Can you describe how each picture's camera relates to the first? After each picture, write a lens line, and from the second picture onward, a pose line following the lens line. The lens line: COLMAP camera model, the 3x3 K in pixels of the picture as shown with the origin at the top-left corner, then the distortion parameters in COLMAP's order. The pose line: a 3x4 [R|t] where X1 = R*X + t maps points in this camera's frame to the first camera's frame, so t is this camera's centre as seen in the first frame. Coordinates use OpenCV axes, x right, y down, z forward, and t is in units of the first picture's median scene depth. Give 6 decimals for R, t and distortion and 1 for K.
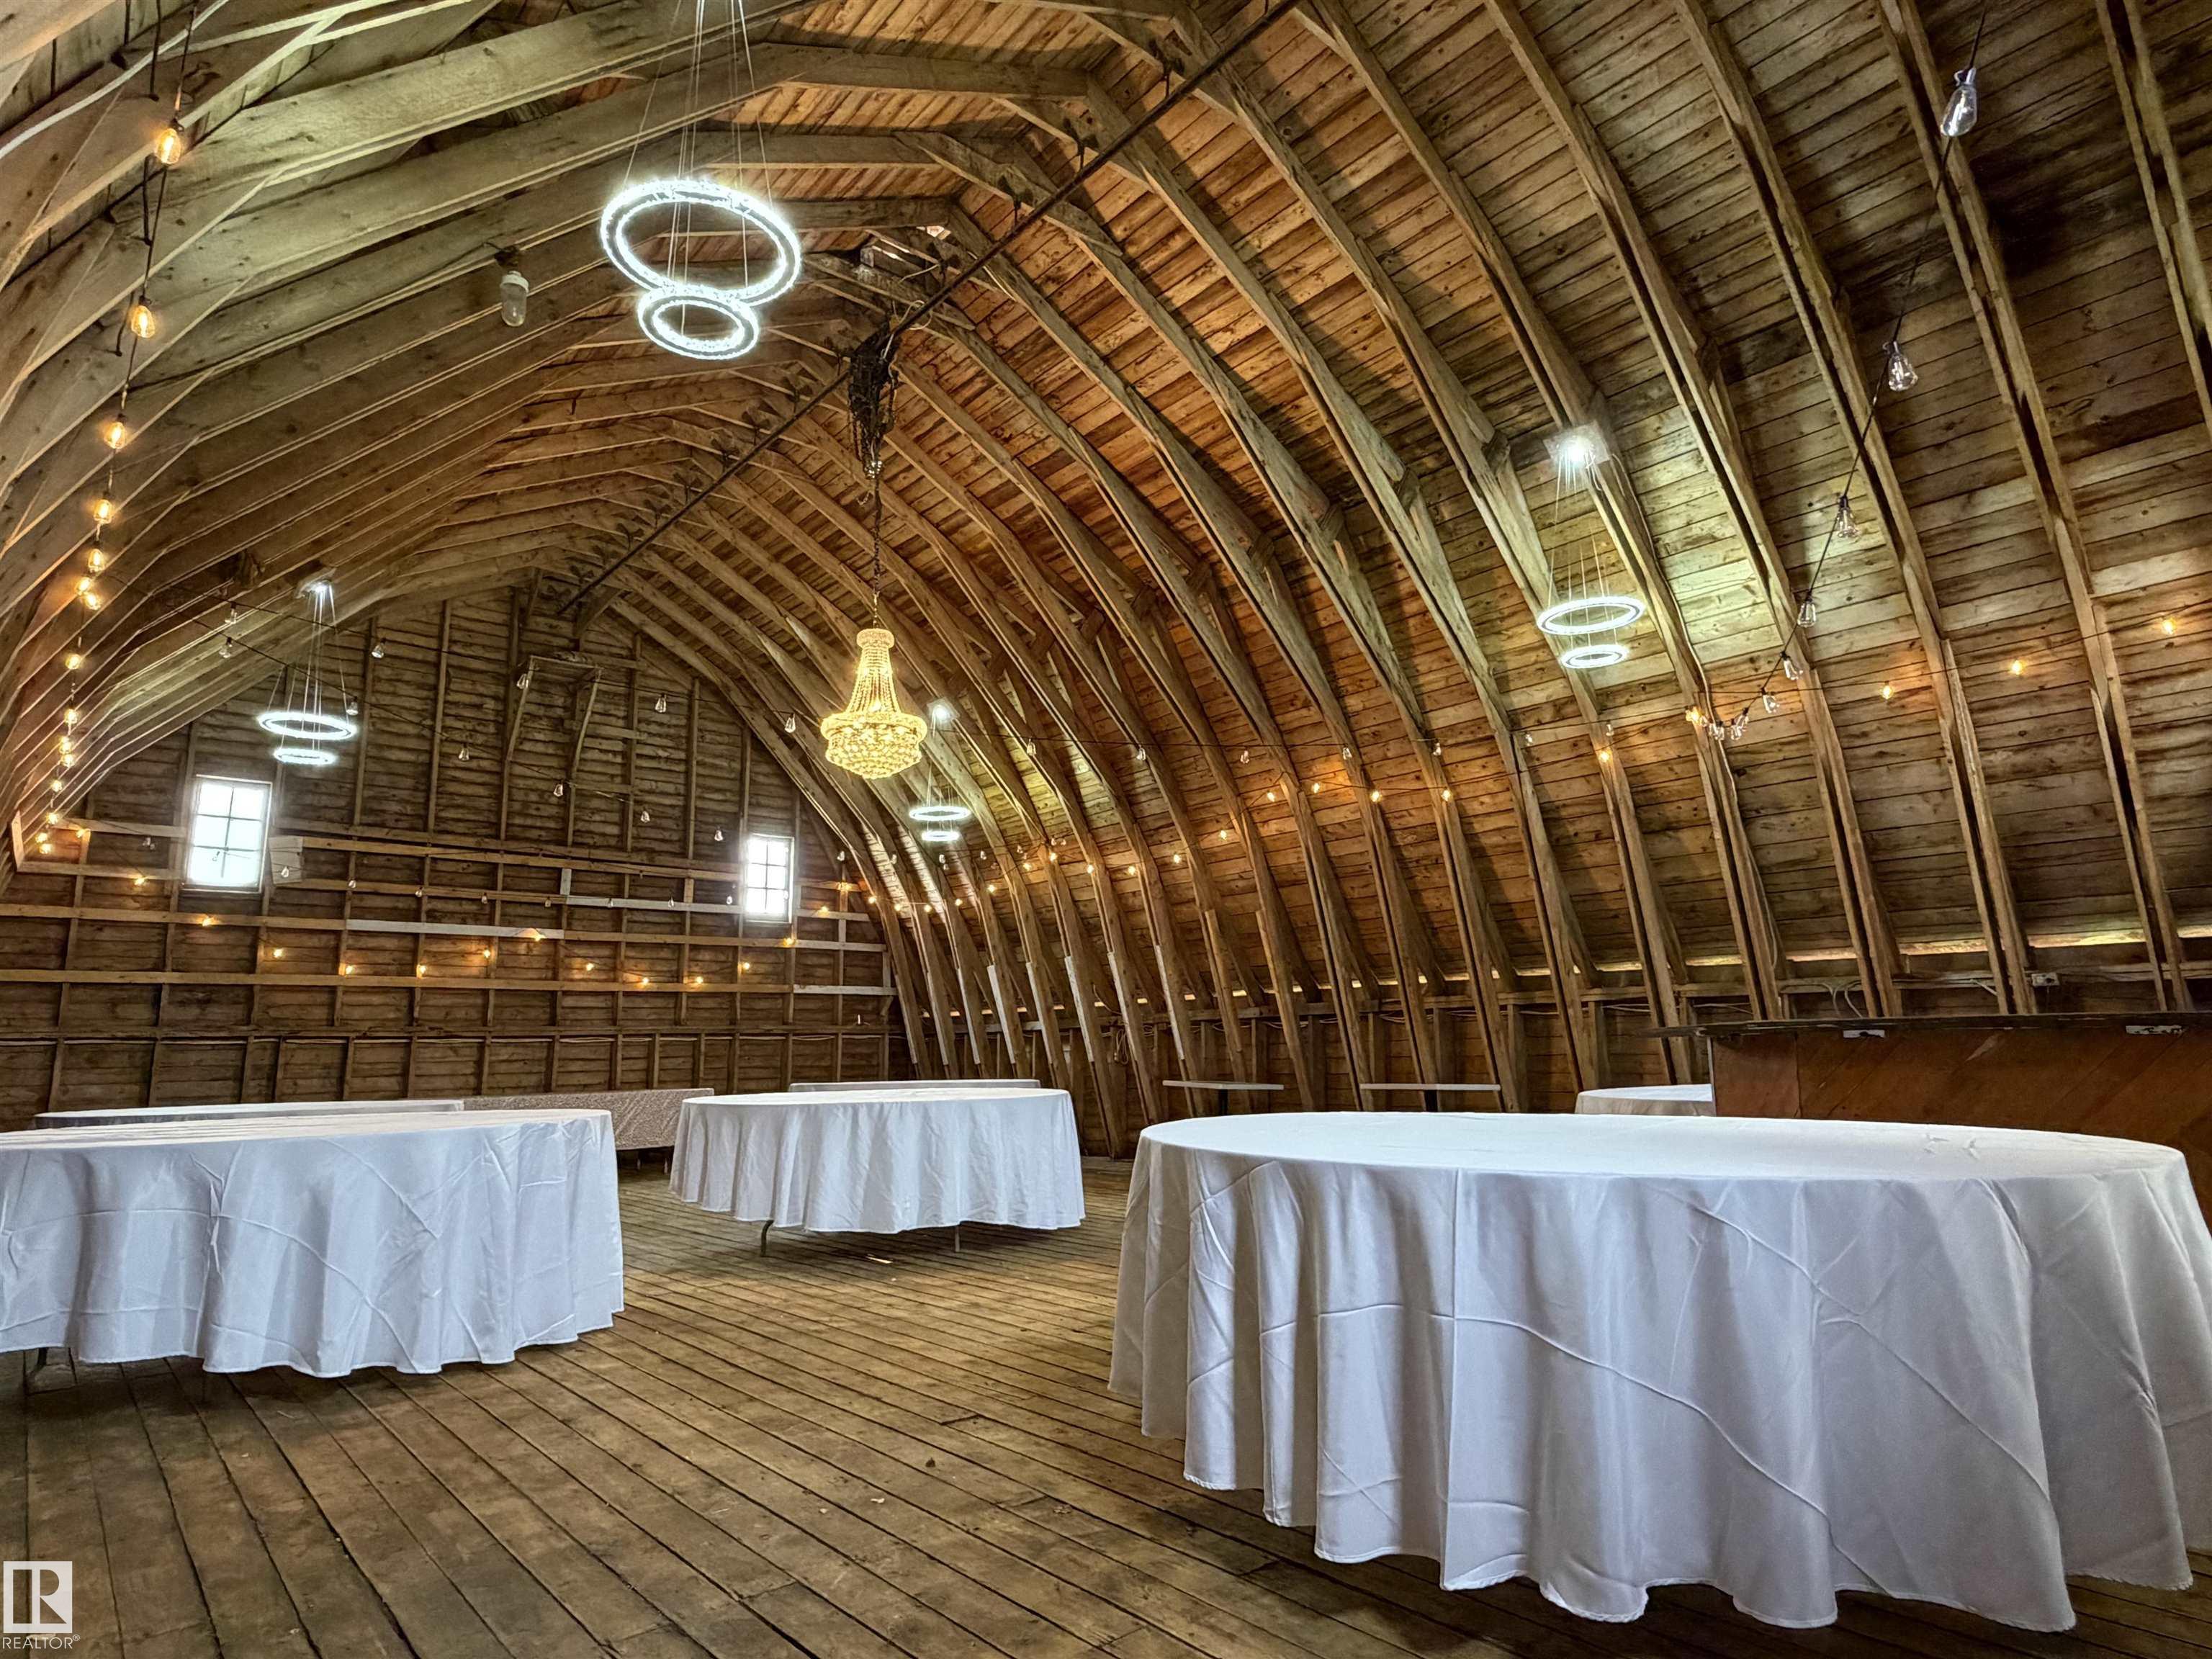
lens RADIAL K [[1229.3, 0, 1106.0], [0, 1229.3, 829.5], [0, 0, 1]] dist [-0.010929, -0.001559]
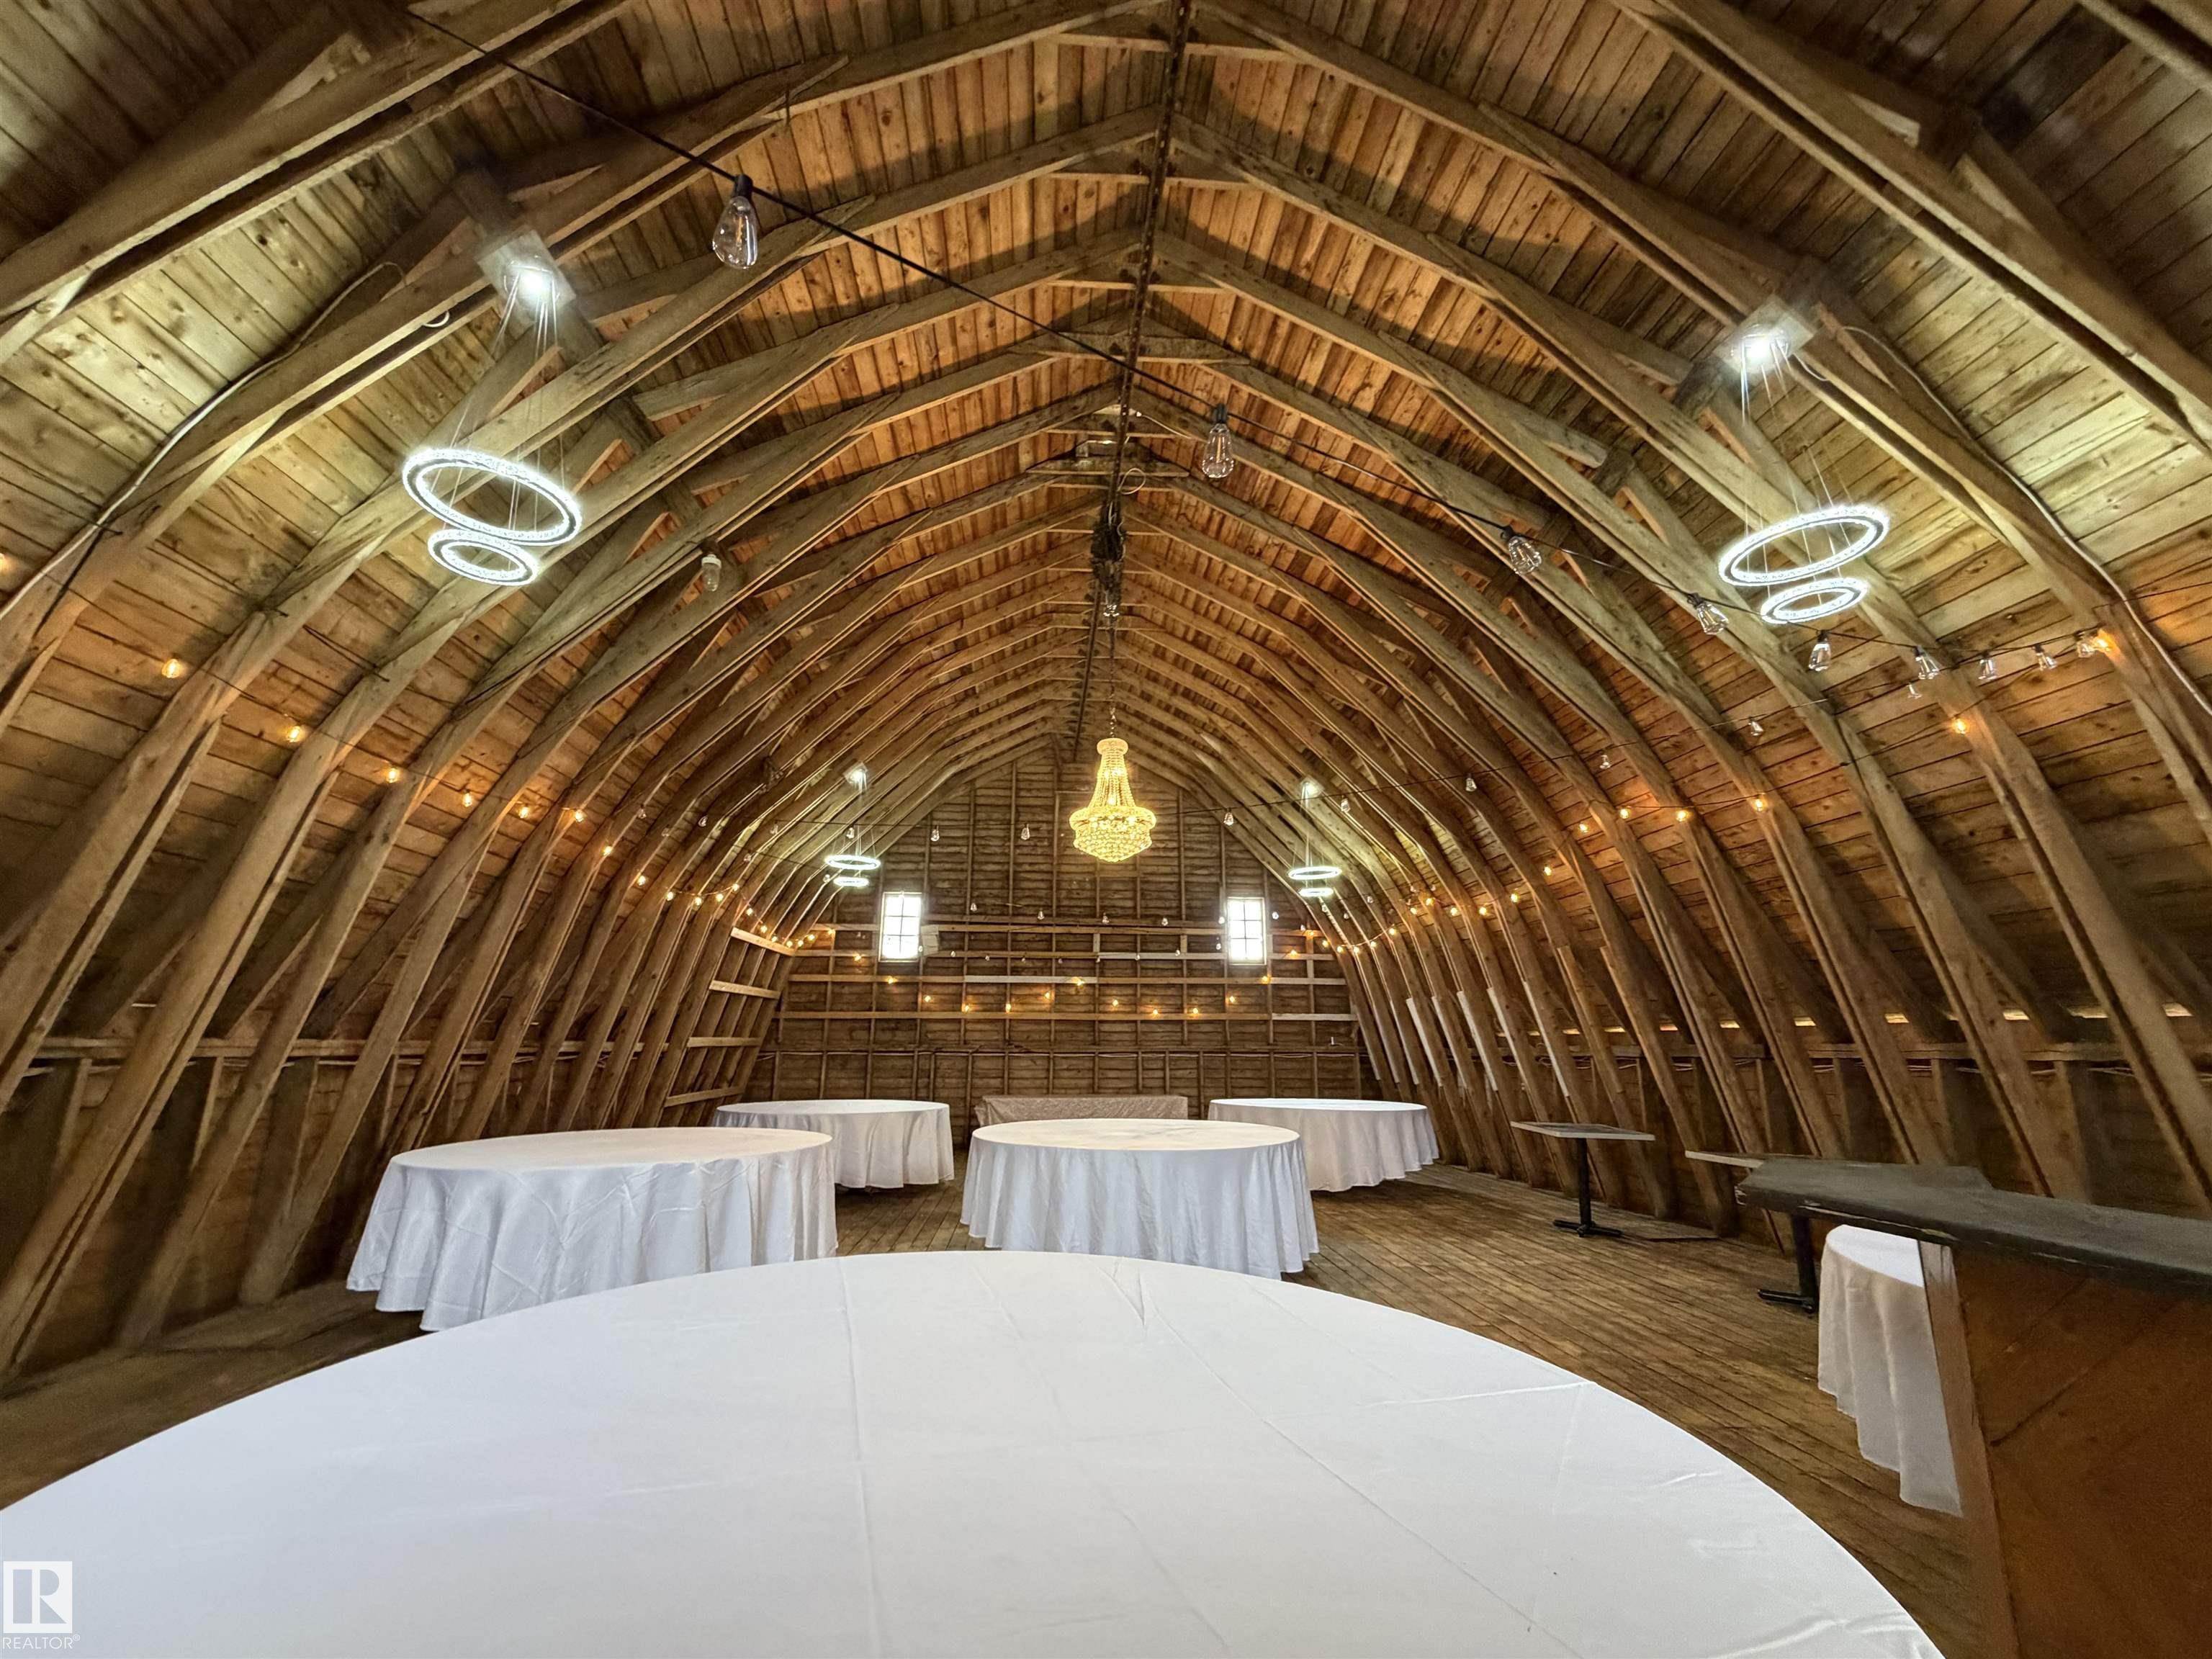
lens RADIAL K [[881.3, 0, 1106.0], [0, 881.3, 829.5], [0, 0, 1]] dist [-0.000397, -0.000103]
pose [[0.795858, -0.122299, -0.593004, 0.235433], [0.087944, 0.992351, -0.086632, 0.001416], [0.599063, 0.016795, 0.800526, 0.217343]]
